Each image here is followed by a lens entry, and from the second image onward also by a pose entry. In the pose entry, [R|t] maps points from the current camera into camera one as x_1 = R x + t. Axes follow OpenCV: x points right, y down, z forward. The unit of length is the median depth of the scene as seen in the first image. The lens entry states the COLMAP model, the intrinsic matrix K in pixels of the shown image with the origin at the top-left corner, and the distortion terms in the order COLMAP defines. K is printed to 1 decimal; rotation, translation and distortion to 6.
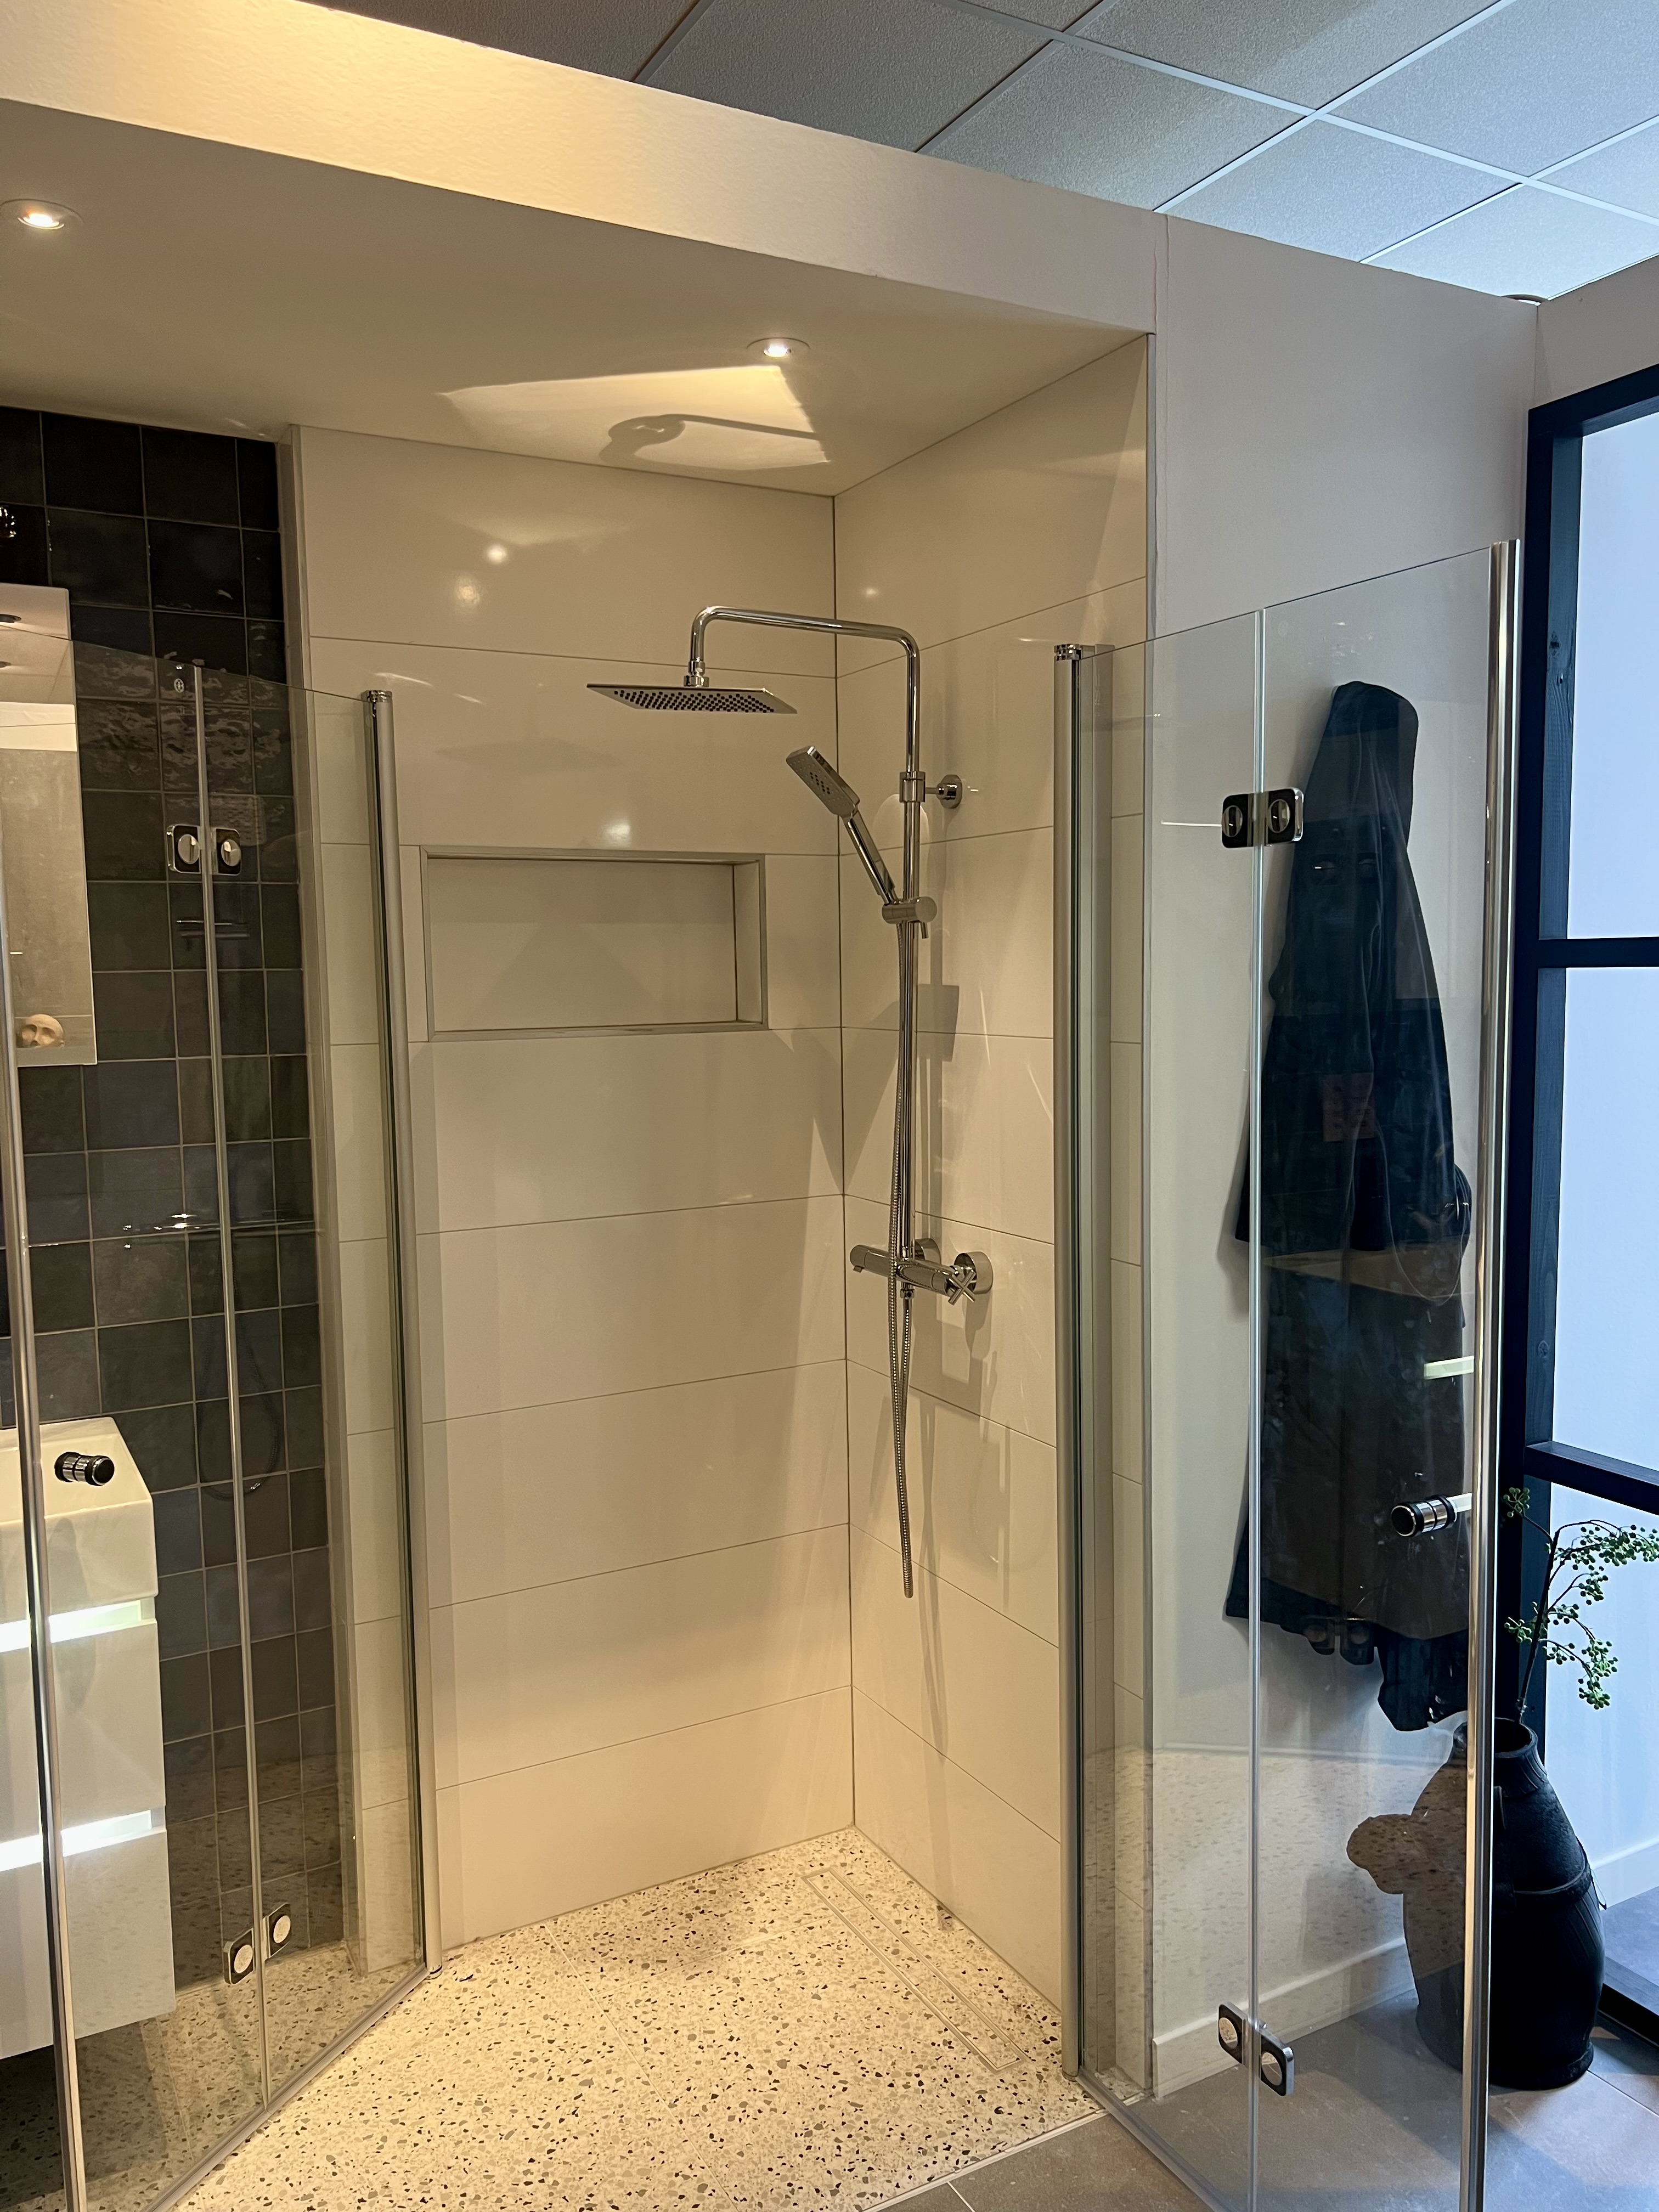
lens RADIAL K [[1658.4, 0, 825.2], [0, 1658.4, 1114.7], [0, 0, 1]] dist [0.041790, -0.056124]
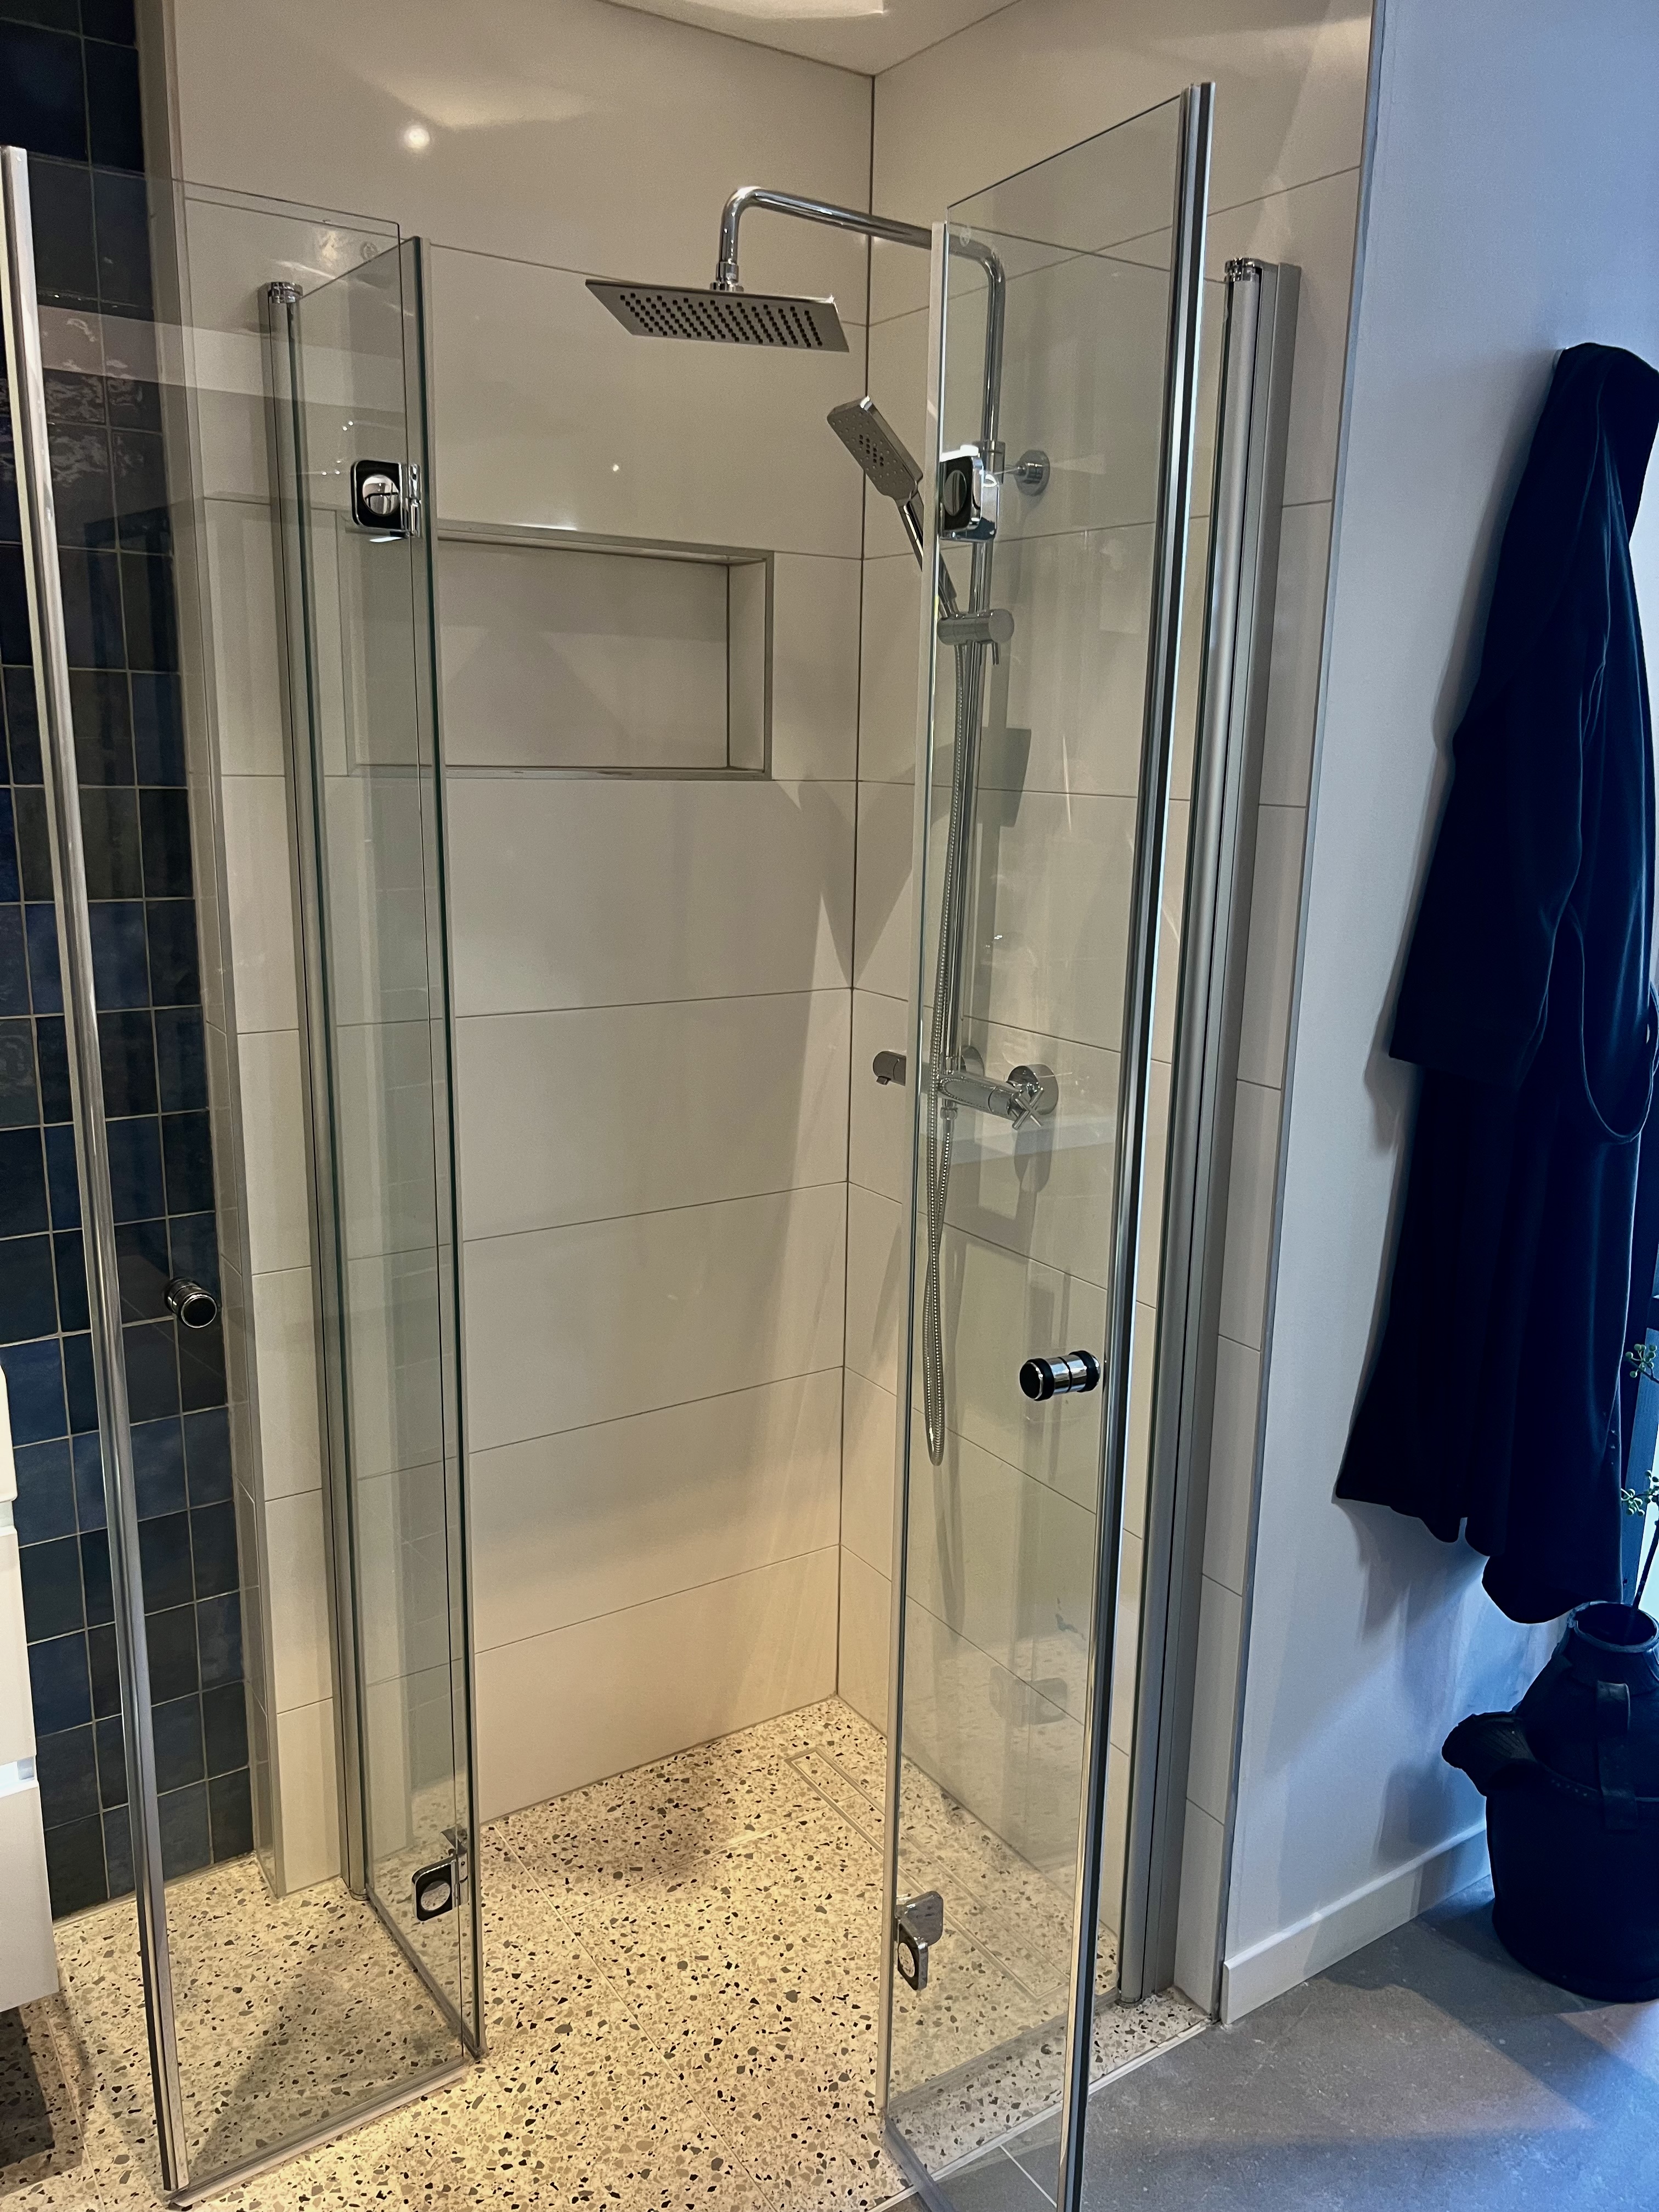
lens RADIAL K [[1658.4, 0, 844.8], [0, 1658.4, 1116.0], [0, 0, 1]] dist [0.041790, -0.056124]
pose [[0.994757, 0.015560, 0.101076, -0.088040], [-0.028828, 0.990941, 0.131165, 0.004089], [-0.098119, -0.133391, 0.986194, 0.198190]]
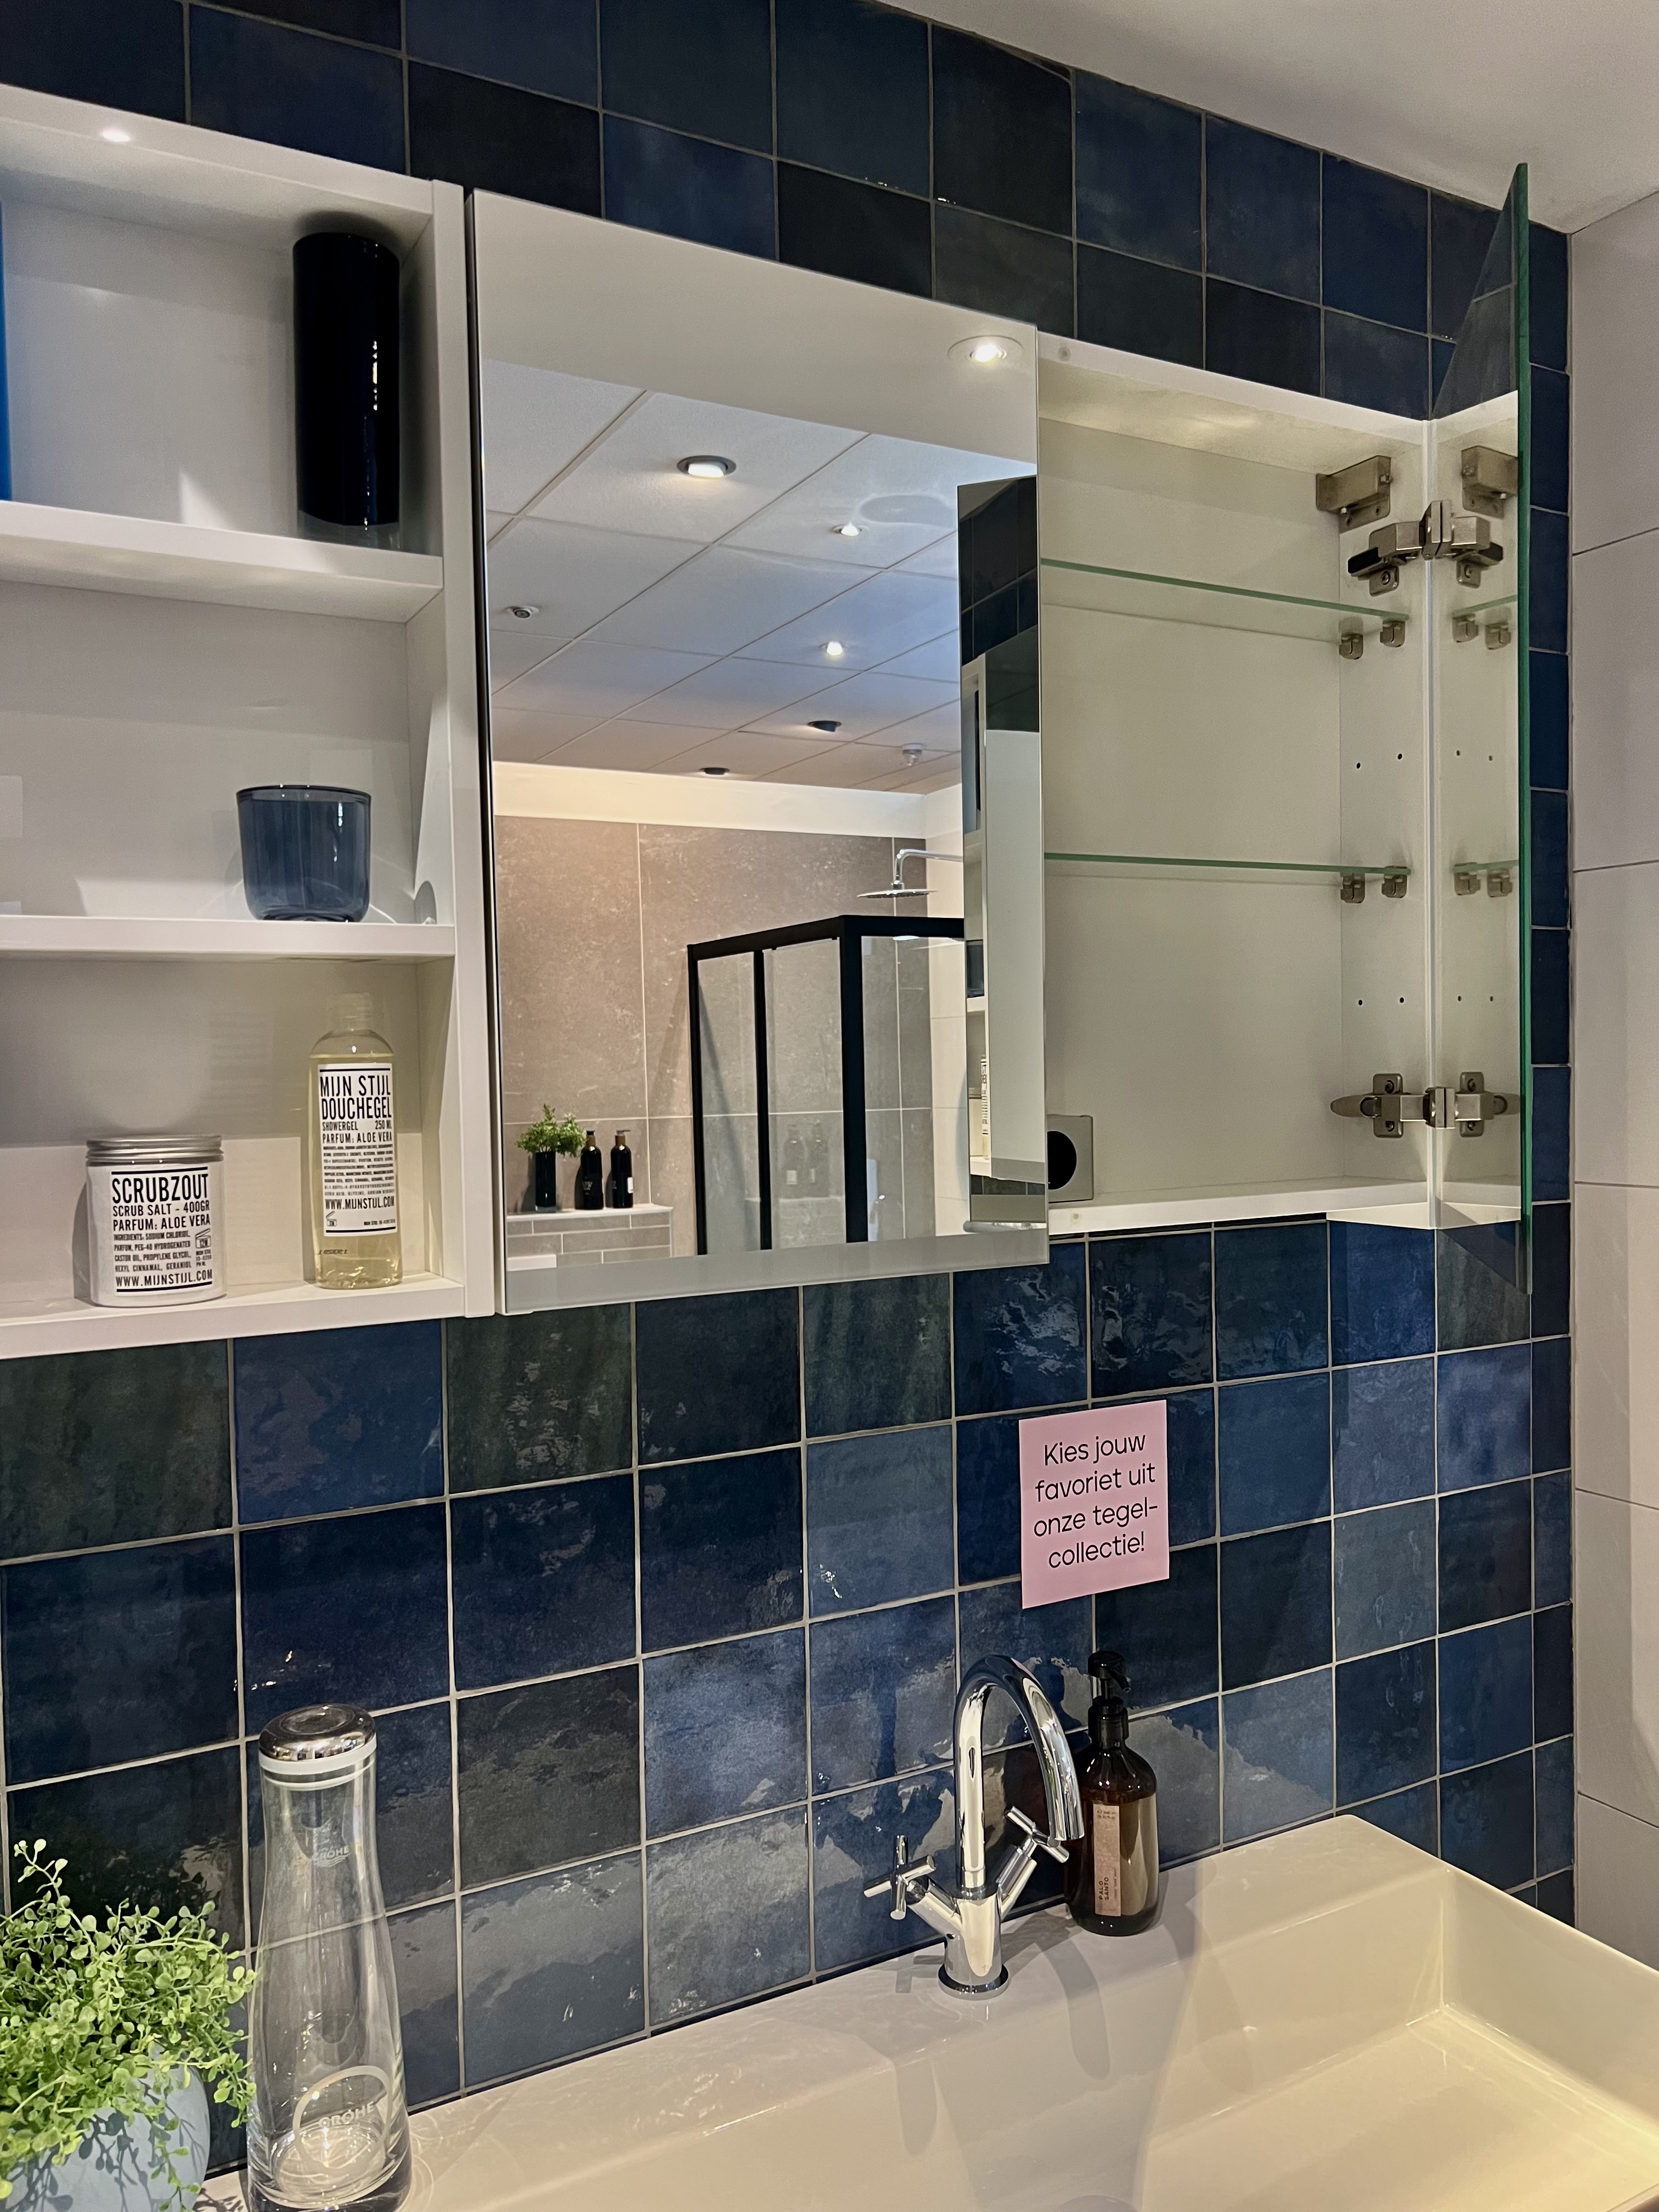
lens RADIAL K [[1658.4, 0, 821.8], [0, 1658.4, 1107.2], [0, 0, 1]] dist [0.041790, -0.056124]
pose [[0.999970, -0.002627, 0.007262, -0.610093], [0.003086, 0.997952, -0.063898, -0.032478], [-0.007079, 0.063918, 0.997930, 0.387308]]
